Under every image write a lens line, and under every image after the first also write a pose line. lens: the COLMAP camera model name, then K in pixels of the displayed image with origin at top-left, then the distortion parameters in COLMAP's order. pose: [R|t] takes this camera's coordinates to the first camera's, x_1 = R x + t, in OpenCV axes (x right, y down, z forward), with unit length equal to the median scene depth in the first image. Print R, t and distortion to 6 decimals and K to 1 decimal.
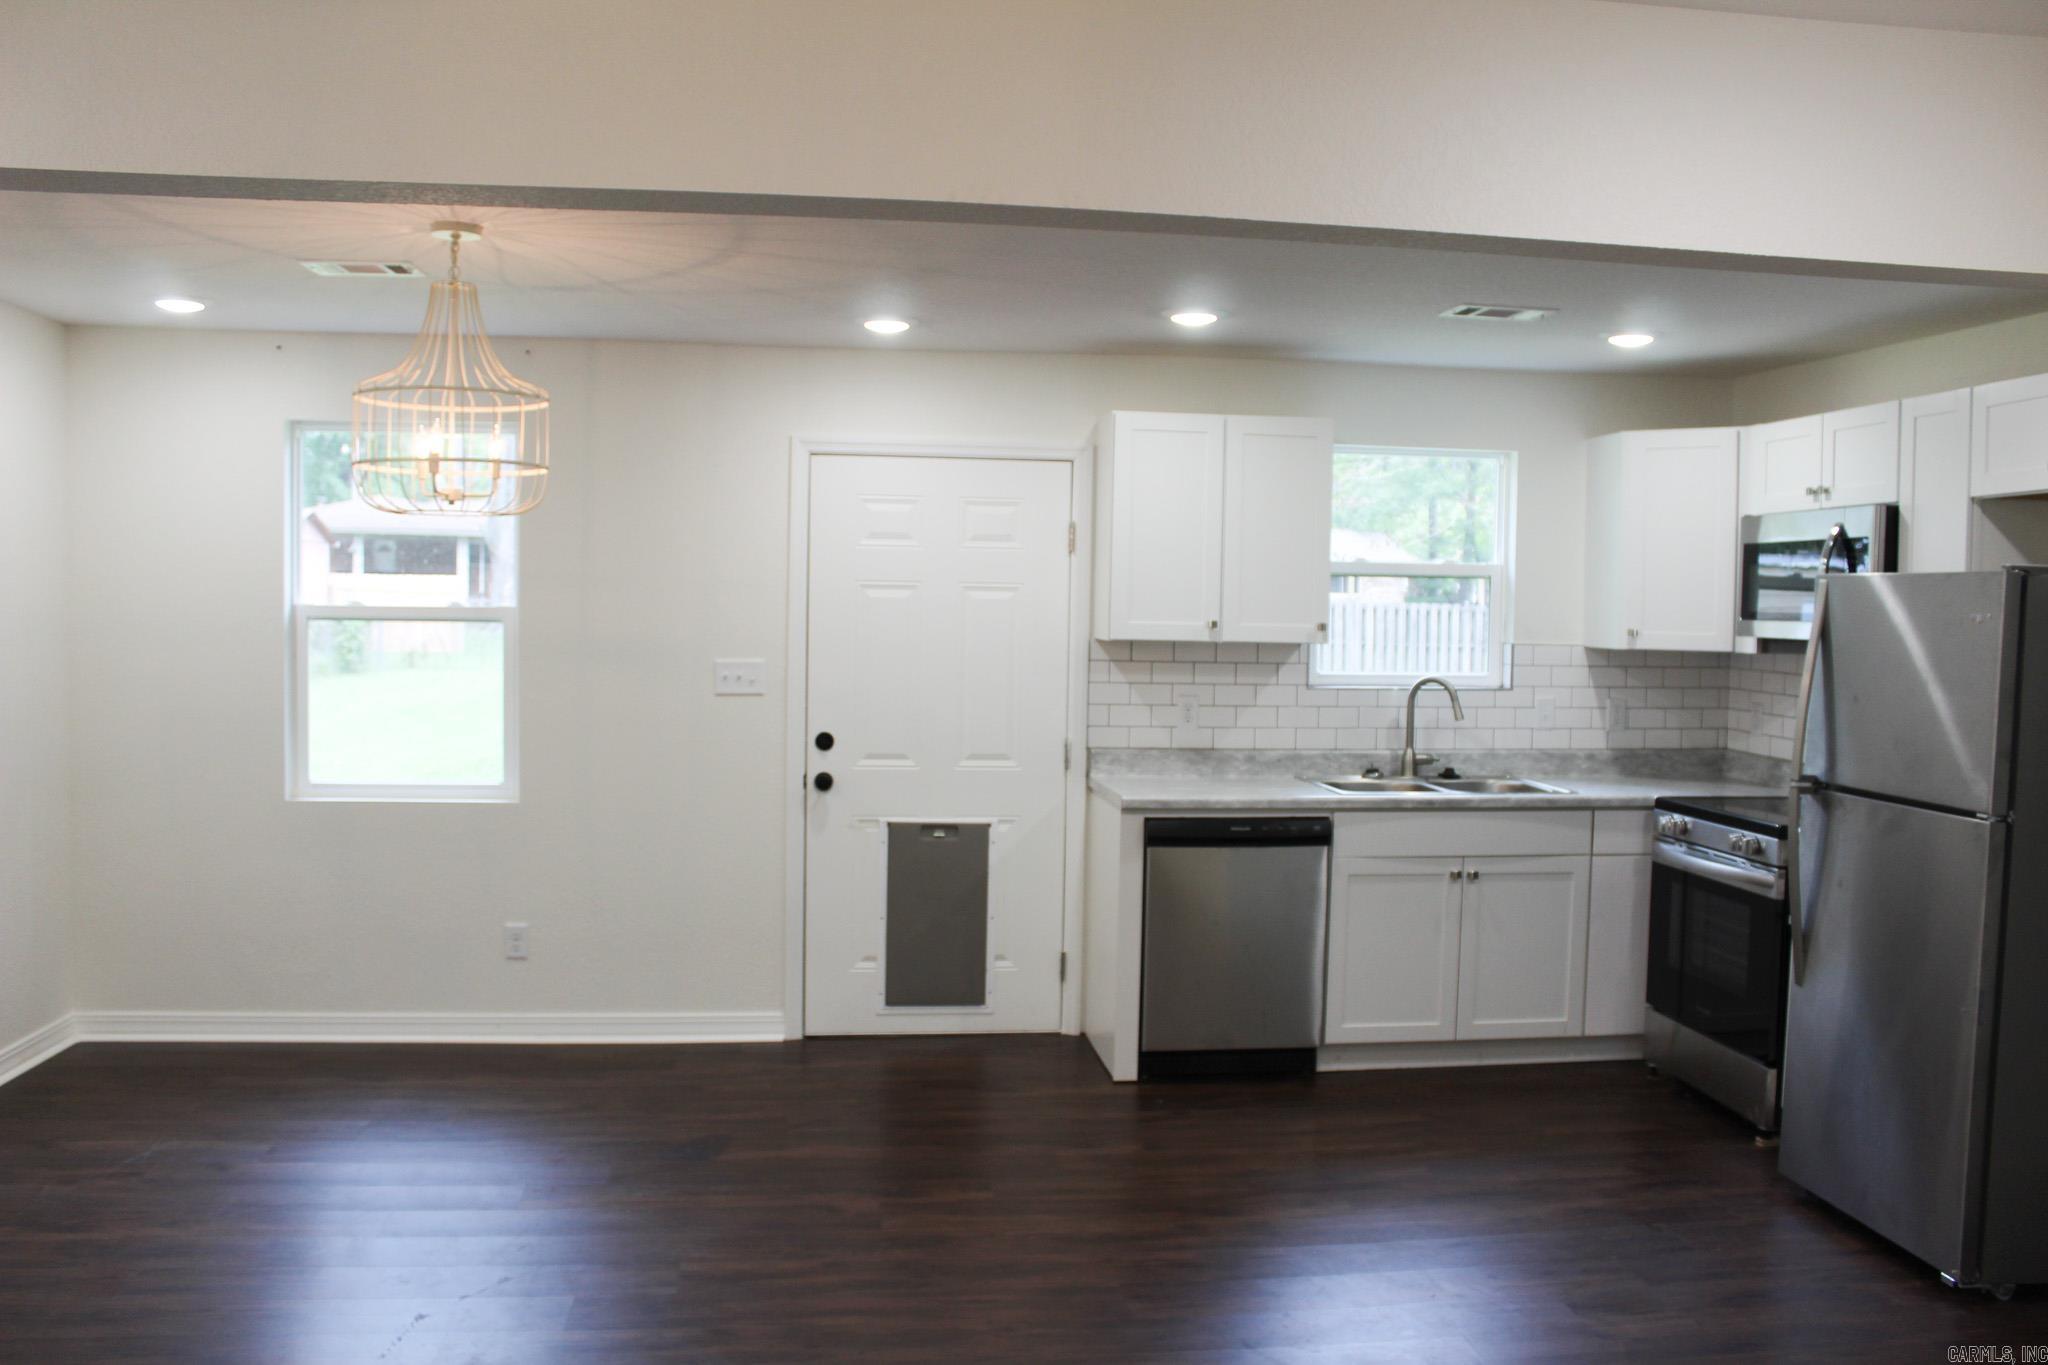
lens RADIAL K [[1739.3, 0, 1024.0], [0, 1739.3, 682.5], [0, 0, 1]] dist [-0.150077, 0.169024]
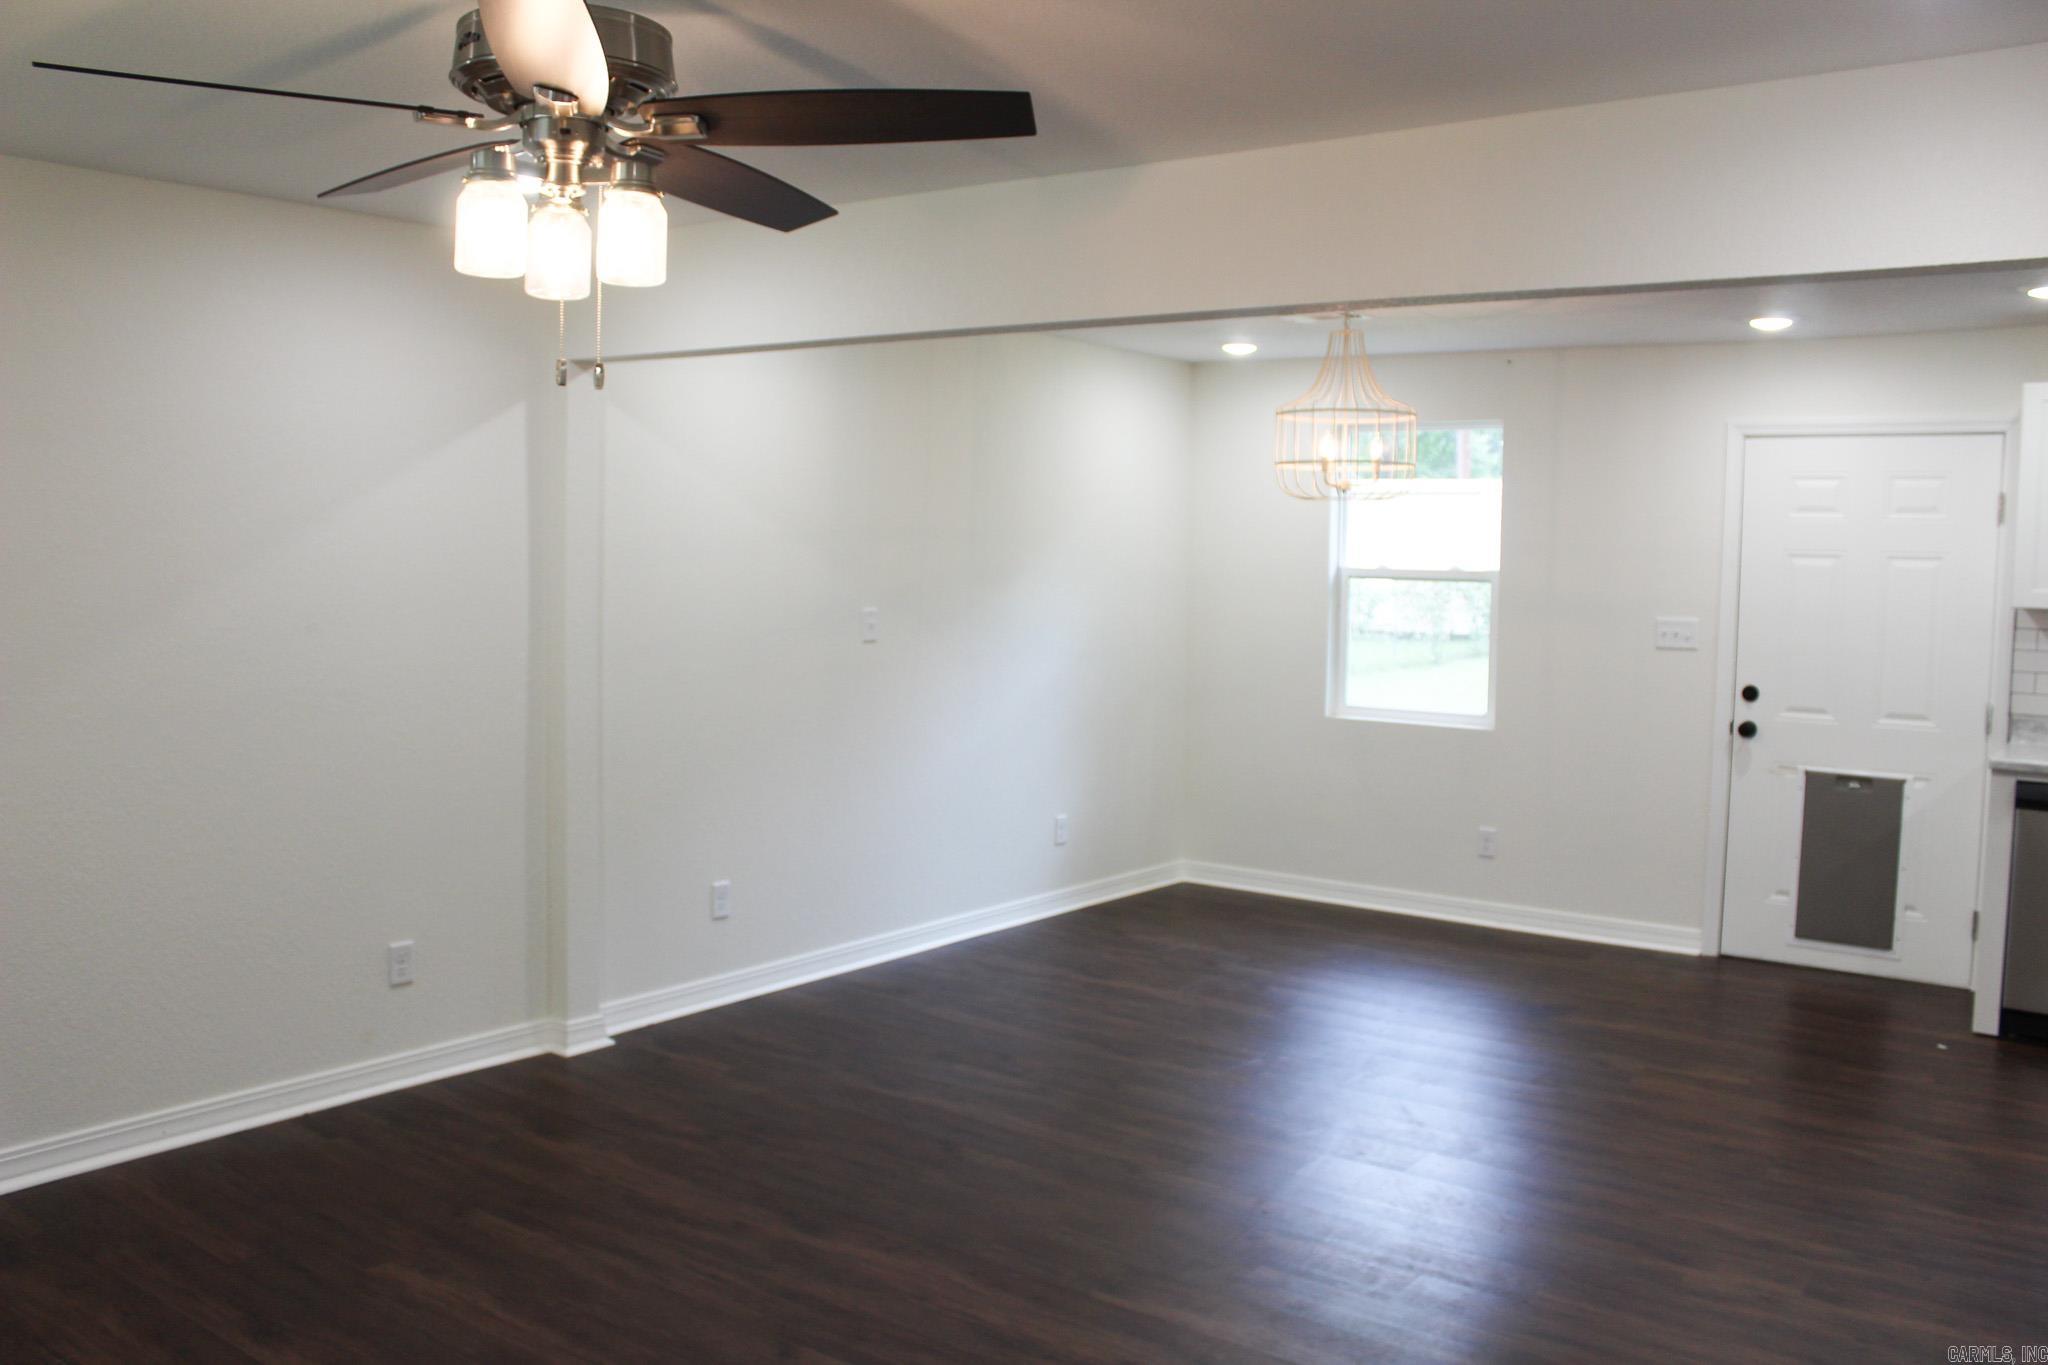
lens RADIAL K [[1739.3, 0, 1024.0], [0, 1739.3, 682.5], [0, 0, 1]] dist [-0.150077, 0.169024]
pose [[0.722115, 0.049386, -0.690008, 0.304367], [-0.036985, 0.998778, 0.032779, 0.008093], [0.690783, 0.001849, 0.723059, -0.118725]]
